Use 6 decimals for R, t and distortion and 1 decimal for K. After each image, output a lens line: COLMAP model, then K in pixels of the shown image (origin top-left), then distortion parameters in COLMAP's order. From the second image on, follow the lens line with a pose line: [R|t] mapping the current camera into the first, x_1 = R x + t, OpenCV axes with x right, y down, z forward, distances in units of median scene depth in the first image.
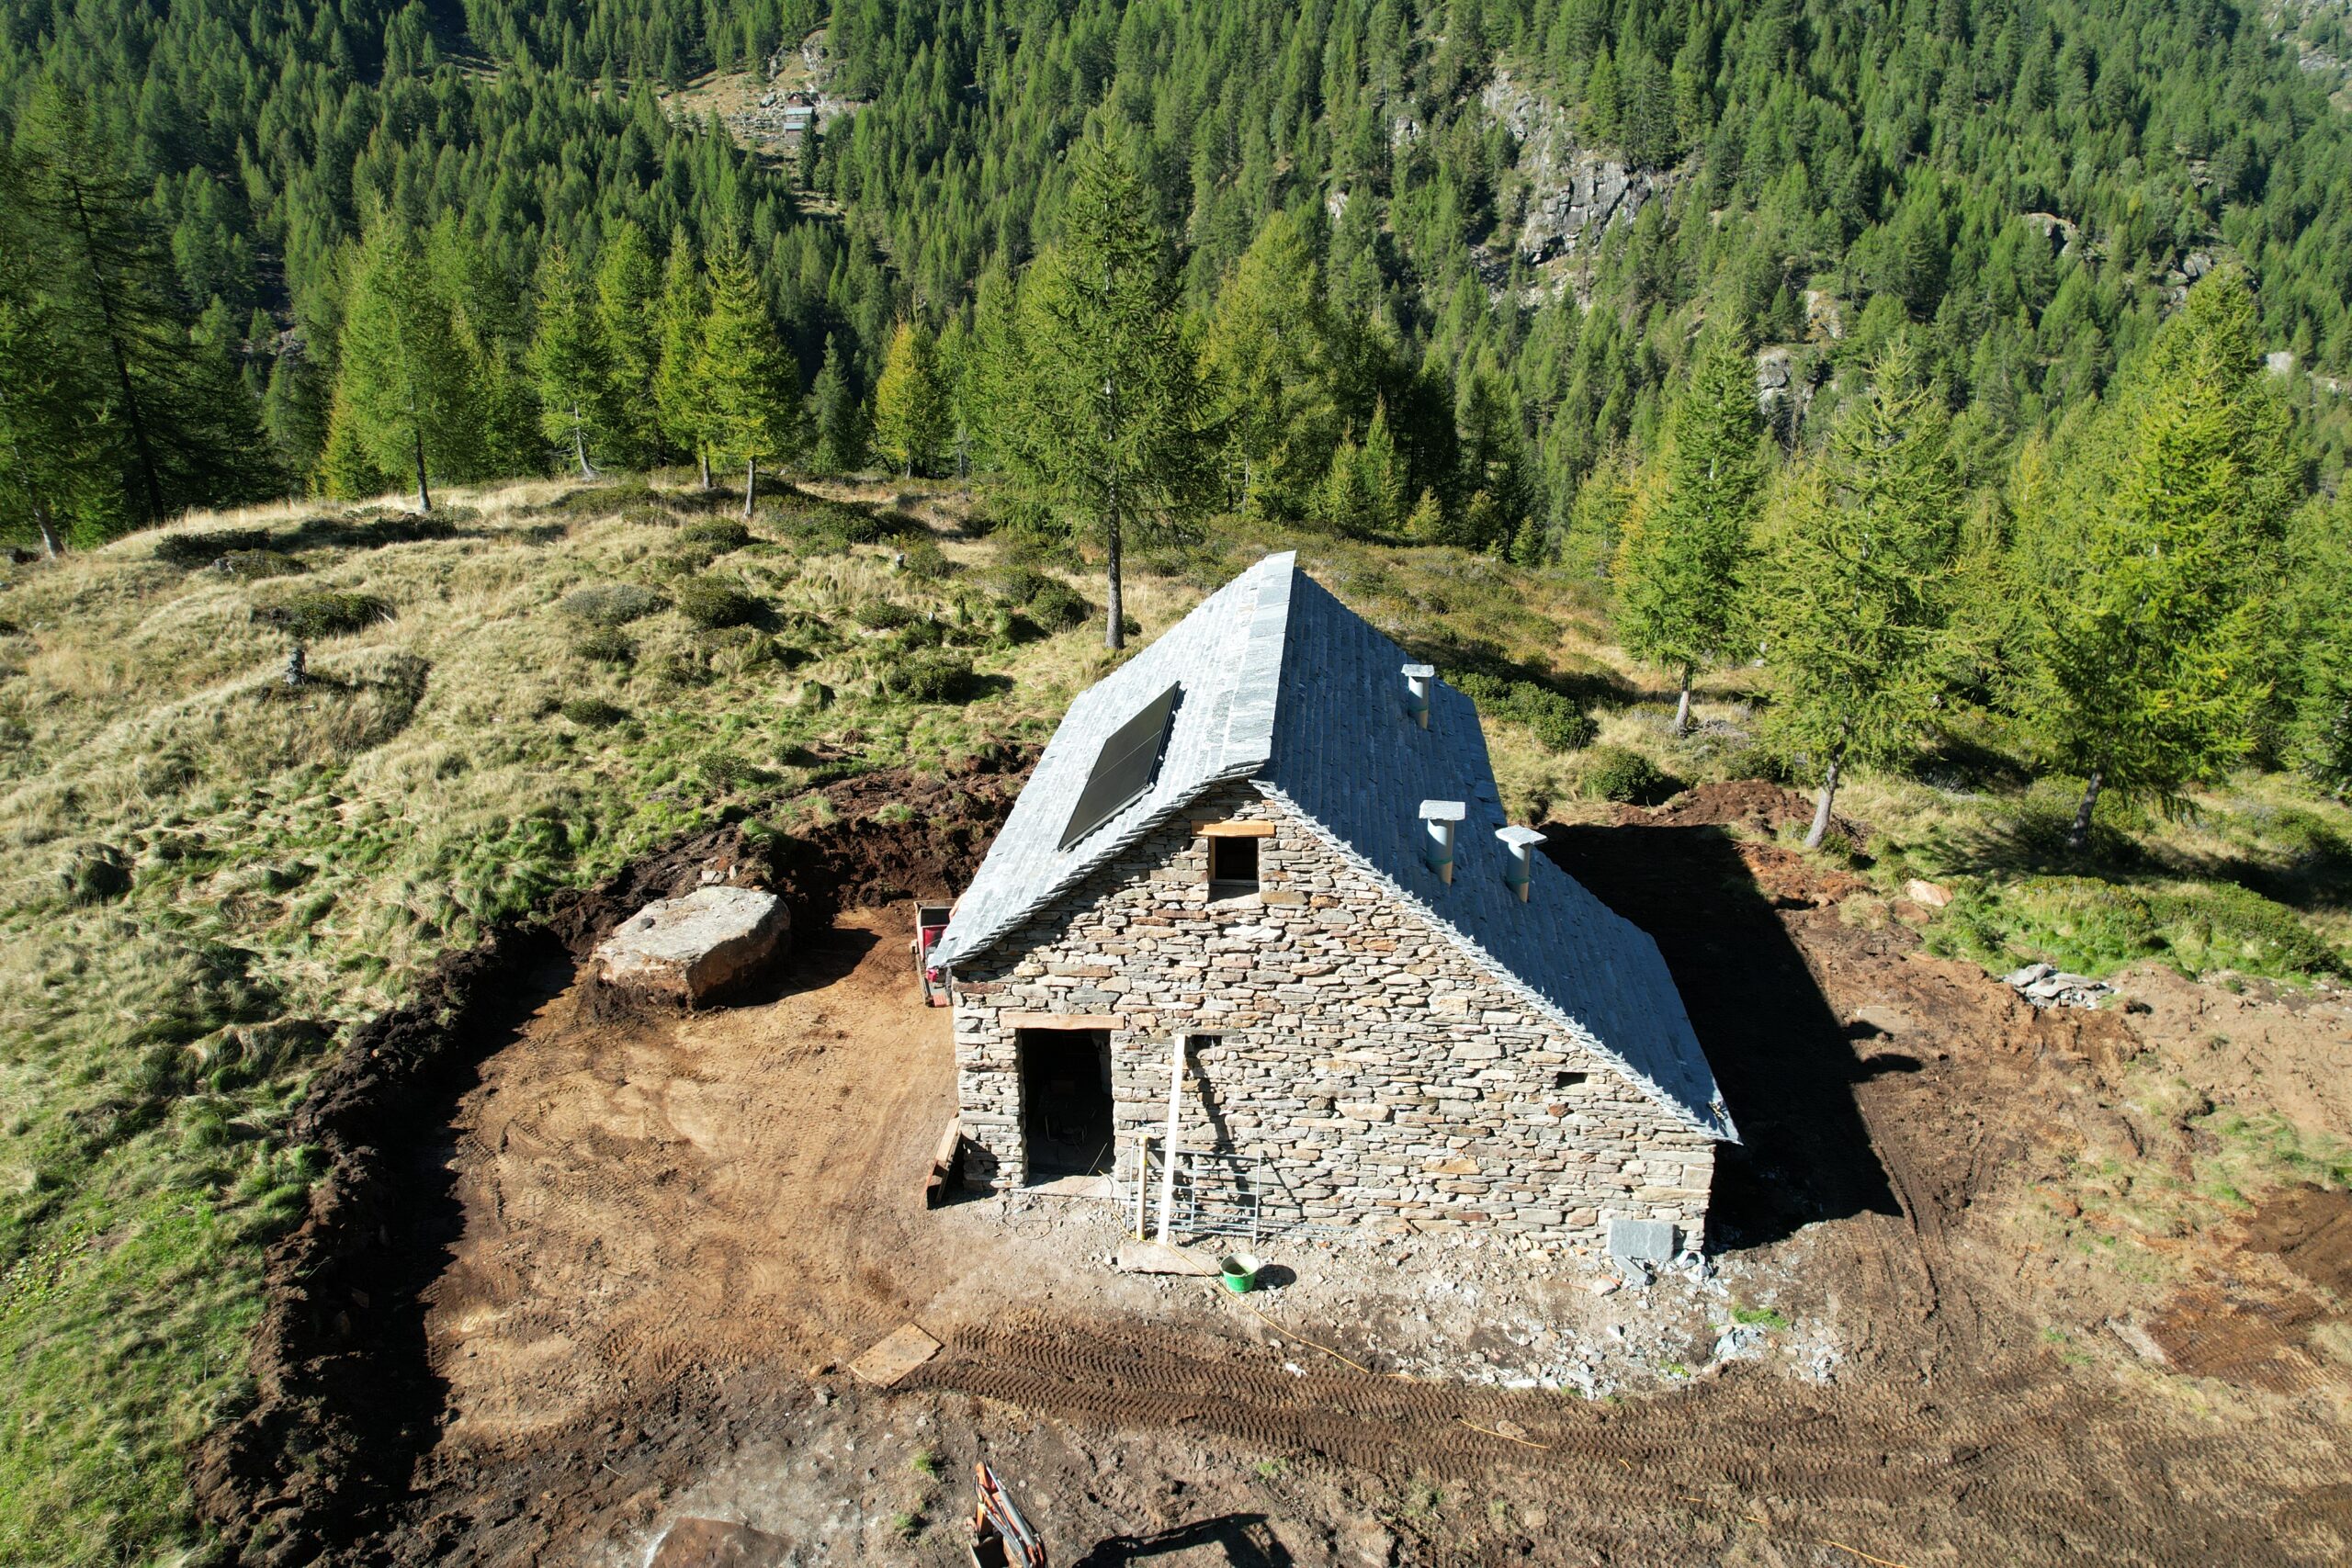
lens RADIAL K [[1497.7, 0, 1170.8], [0, 1497.7, 779.0], [0, 0, 1]] dist [-0.064799, 0.051915]
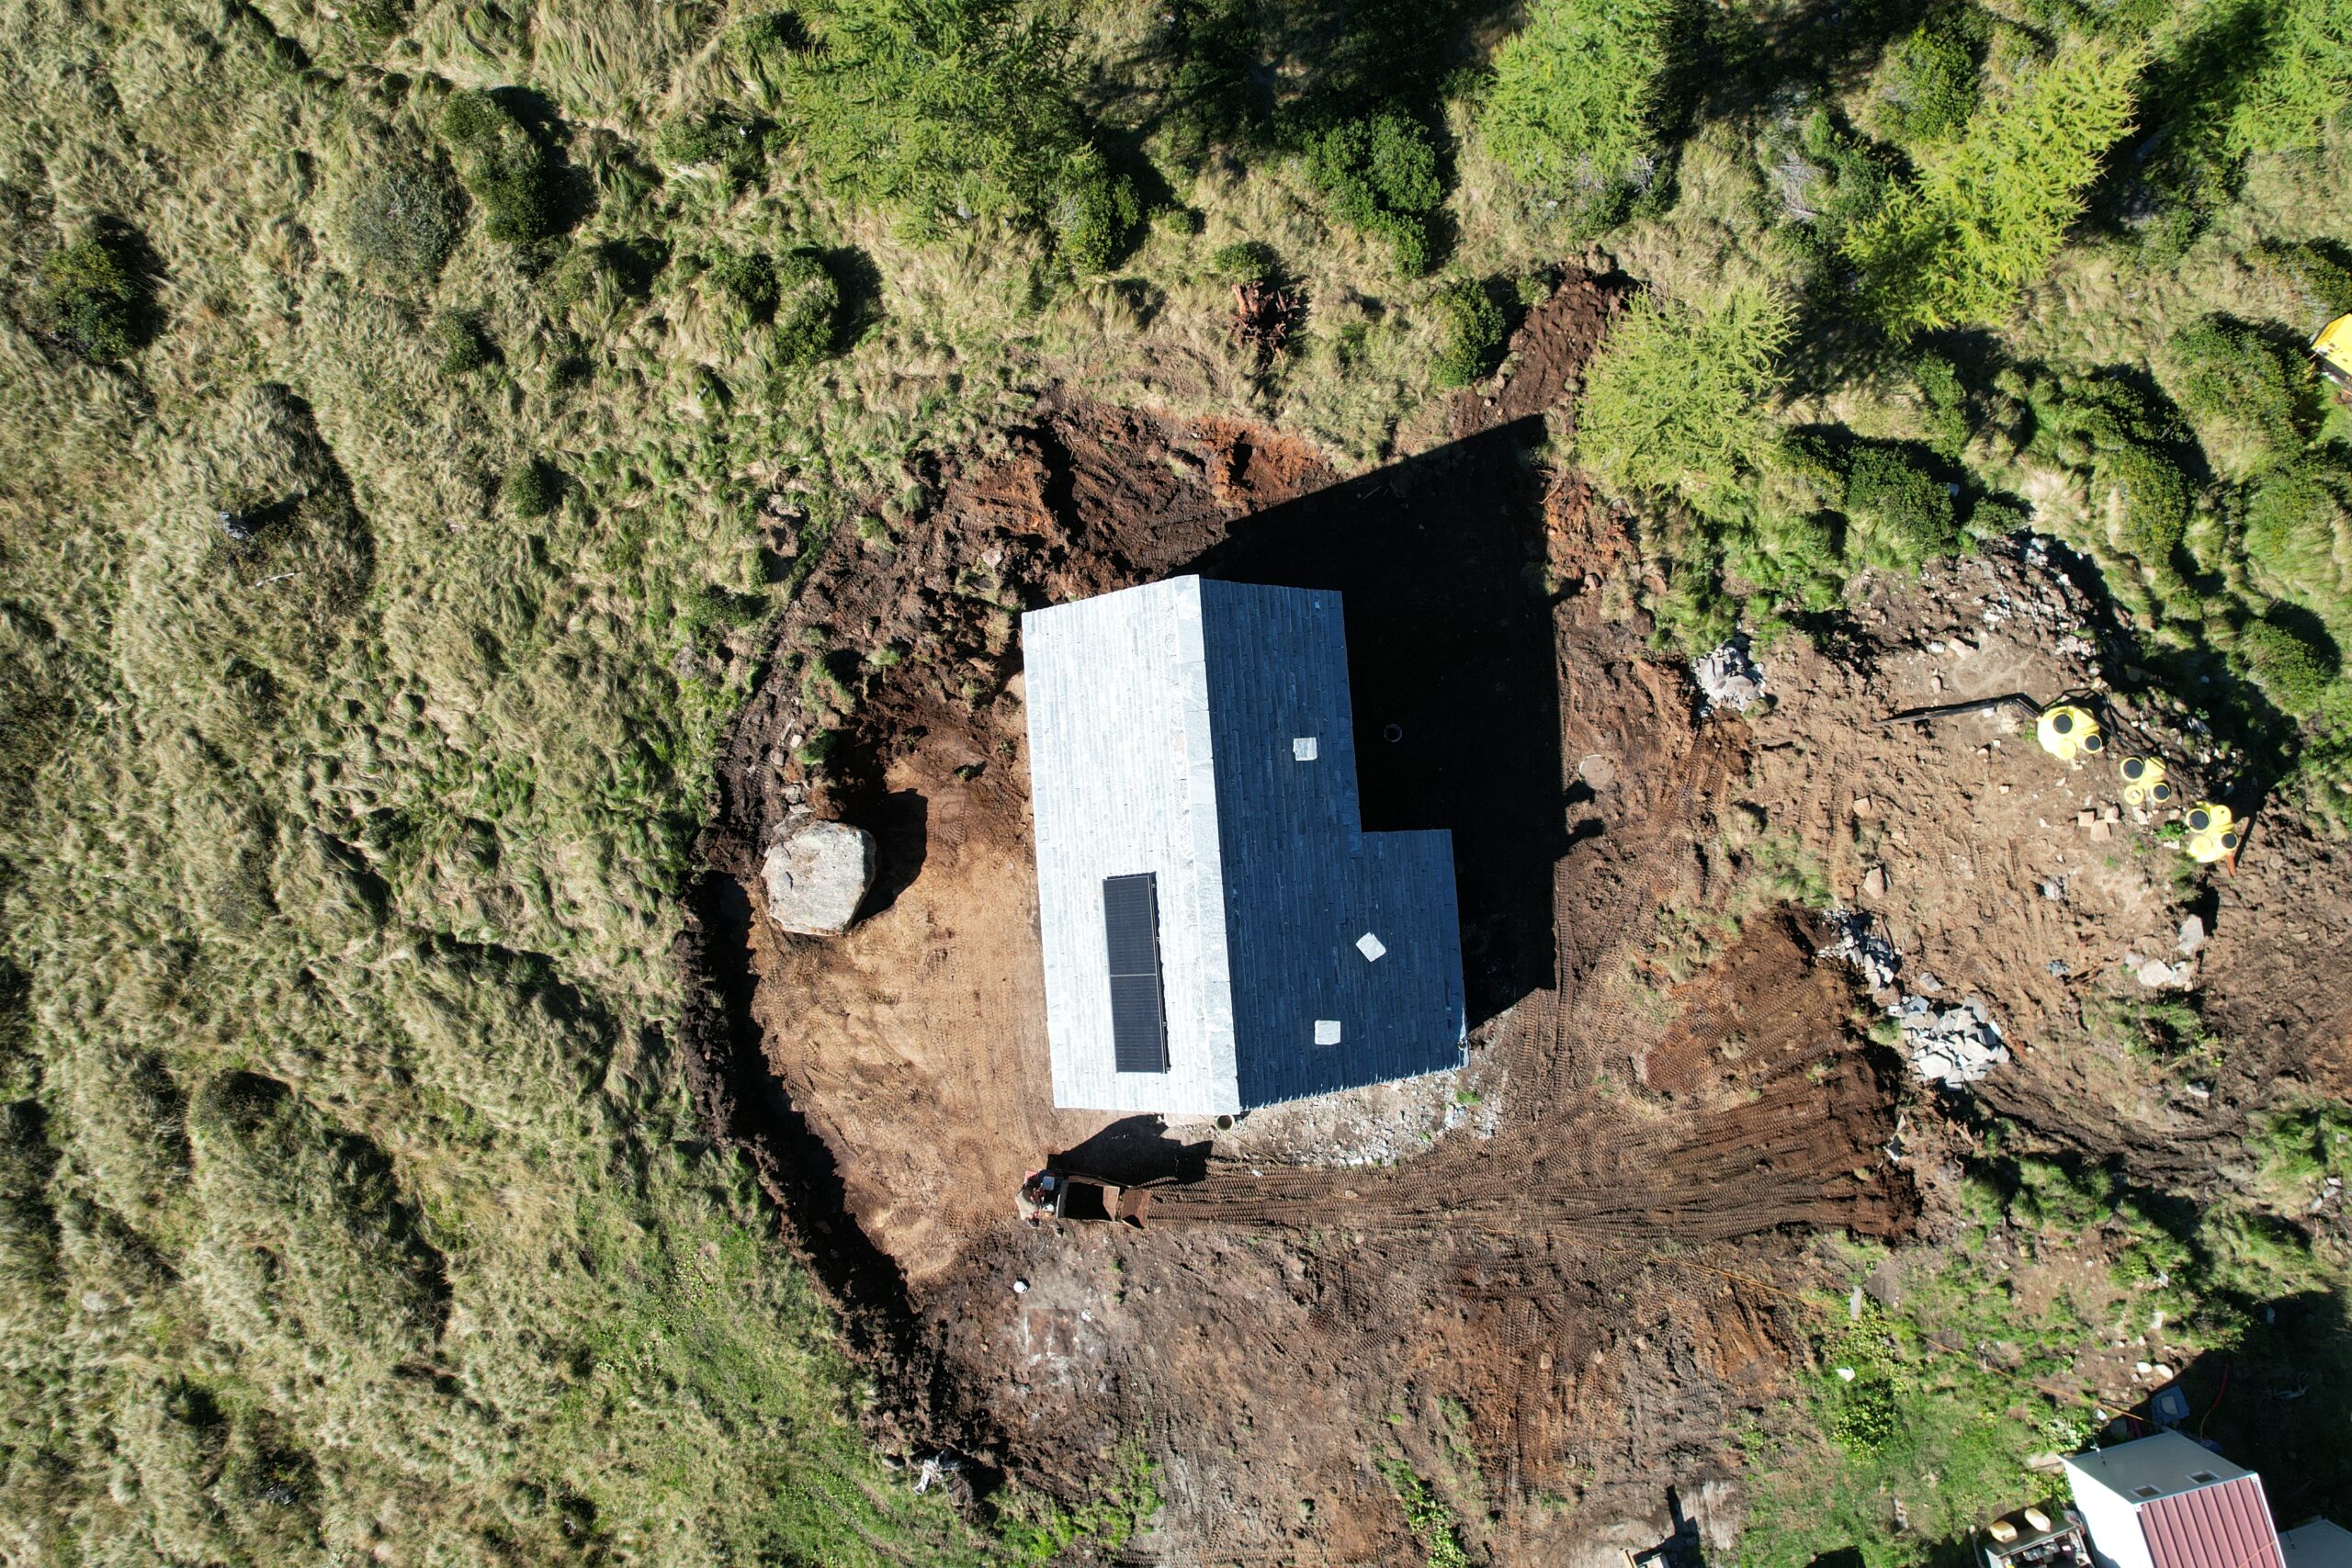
lens RADIAL K [[1497.7, 0, 1170.8], [0, 1497.7, 779.0], [0, 0, 1]] dist [-0.064799, 0.051915]
pose [[0.984108, -0.176911, 0.015275, 0.007737], [0.060604, 0.415486, 0.907579, -0.556354], [-0.166907, -0.892230, 0.419604, 0.178081]]
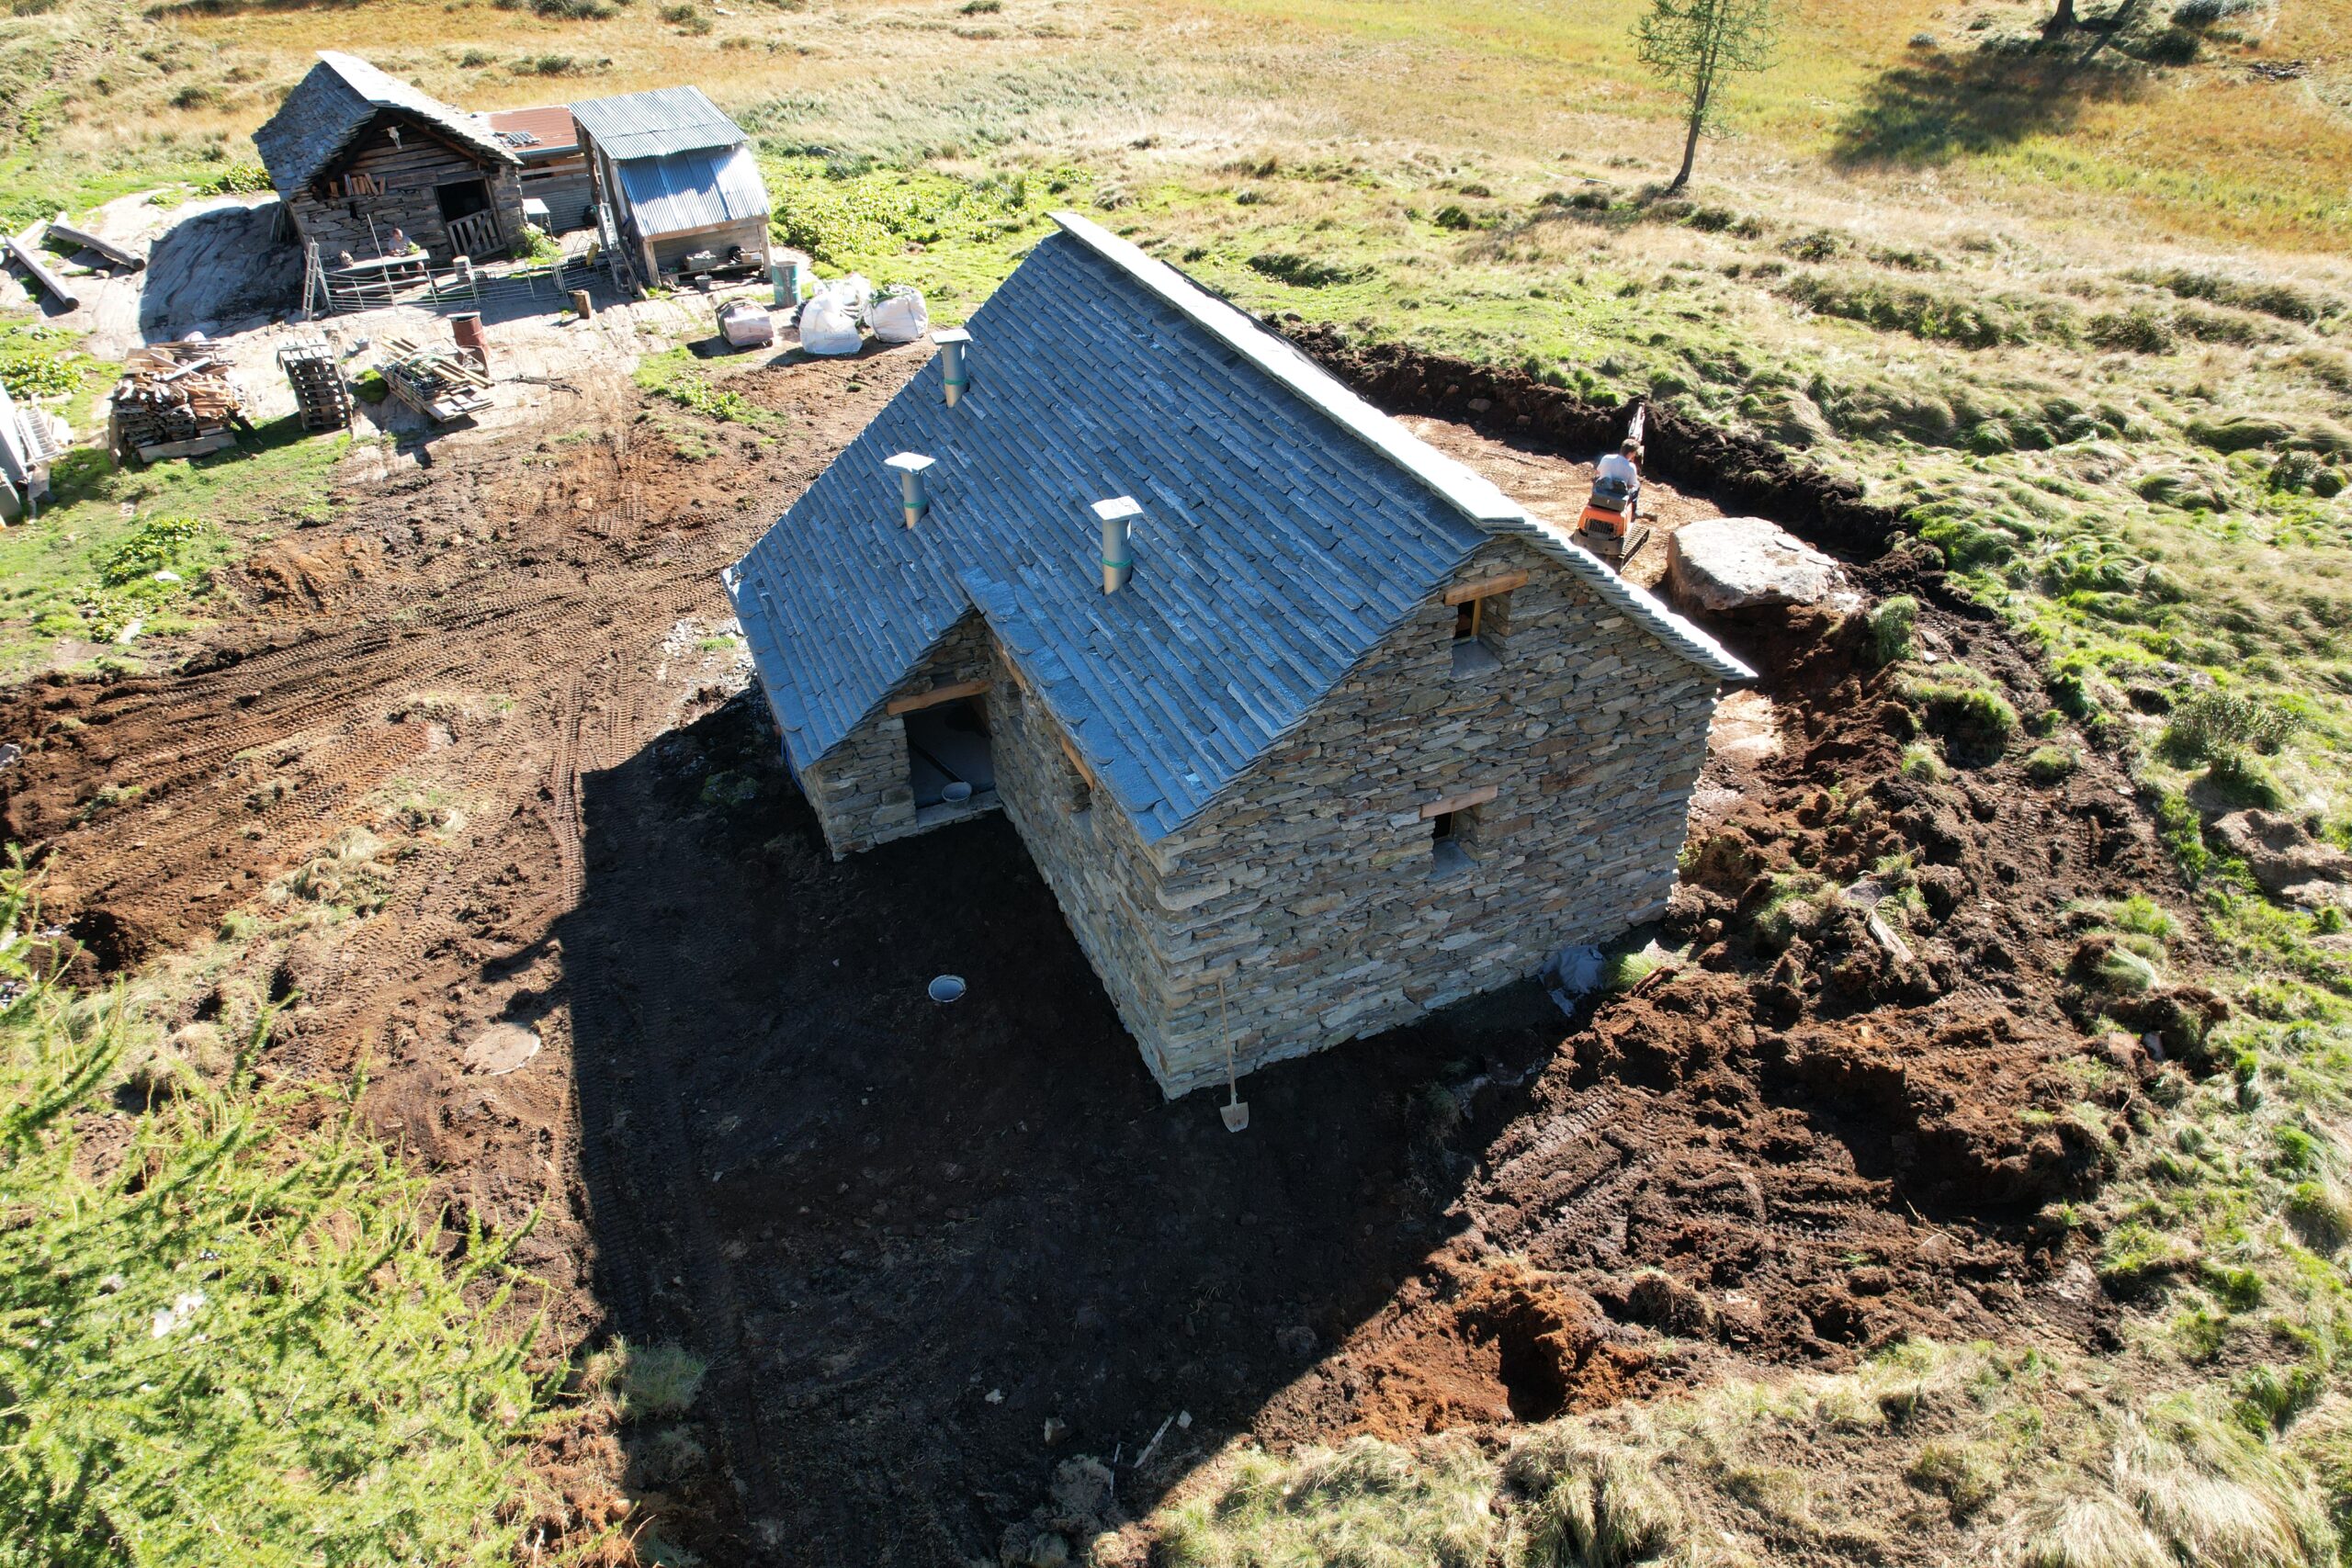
lens RADIAL K [[1497.7, 0, 1170.8], [0, 1497.7, 779.0], [0, 0, 1]] dist [-0.064799, 0.051915]
pose [[-0.864277, 0.313138, -0.393662, 0.192552], [-0.152526, 0.582615, 0.798308, -0.235485], [0.479334, 0.750003, -0.455779, 0.601529]]
